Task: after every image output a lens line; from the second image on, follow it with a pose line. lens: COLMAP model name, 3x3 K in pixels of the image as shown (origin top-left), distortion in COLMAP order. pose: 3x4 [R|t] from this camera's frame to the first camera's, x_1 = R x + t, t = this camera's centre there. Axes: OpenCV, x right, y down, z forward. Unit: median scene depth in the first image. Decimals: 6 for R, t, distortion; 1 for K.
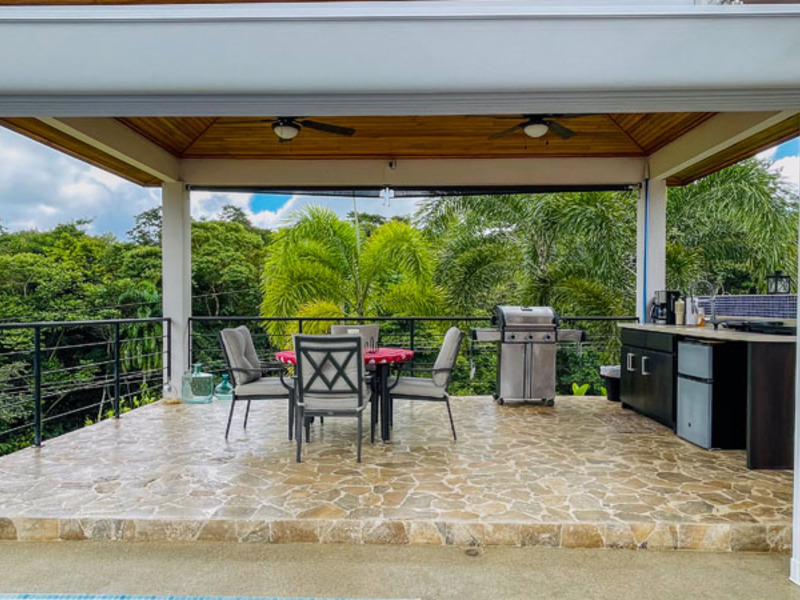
lens RADIAL K [[426.3, 0, 400.0], [0, 426.3, 300.0], [0, 0, 1]] dist [-0.000212, -0.000285]
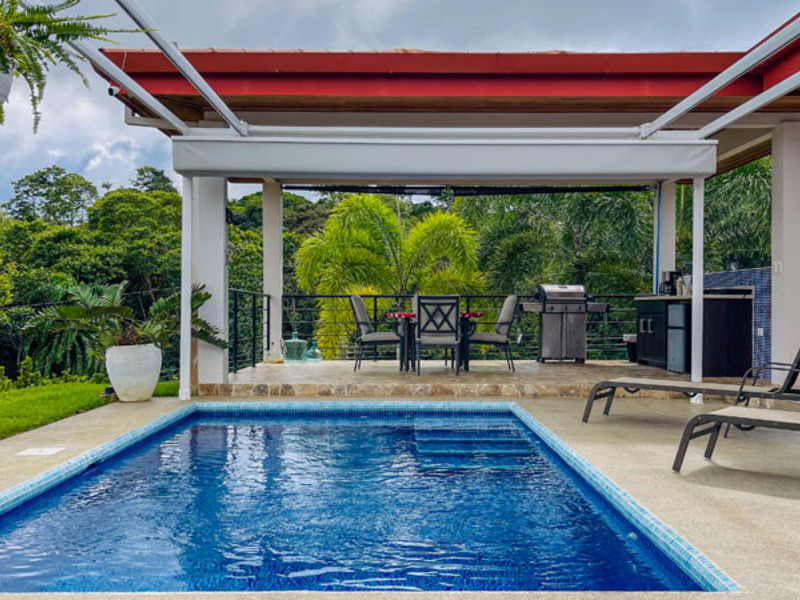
lens RADIAL K [[586.3, 0, 400.0], [0, 586.3, 300.0], [0, 0, 1]] dist [0.003492, -0.000824]
pose [[0.999839, 0.000292, 0.017956, -0.215386], [-0.000290, 1.000000, -0.000137, 0.062558], [-0.017956, 0.000132, 0.999839, -0.723925]]
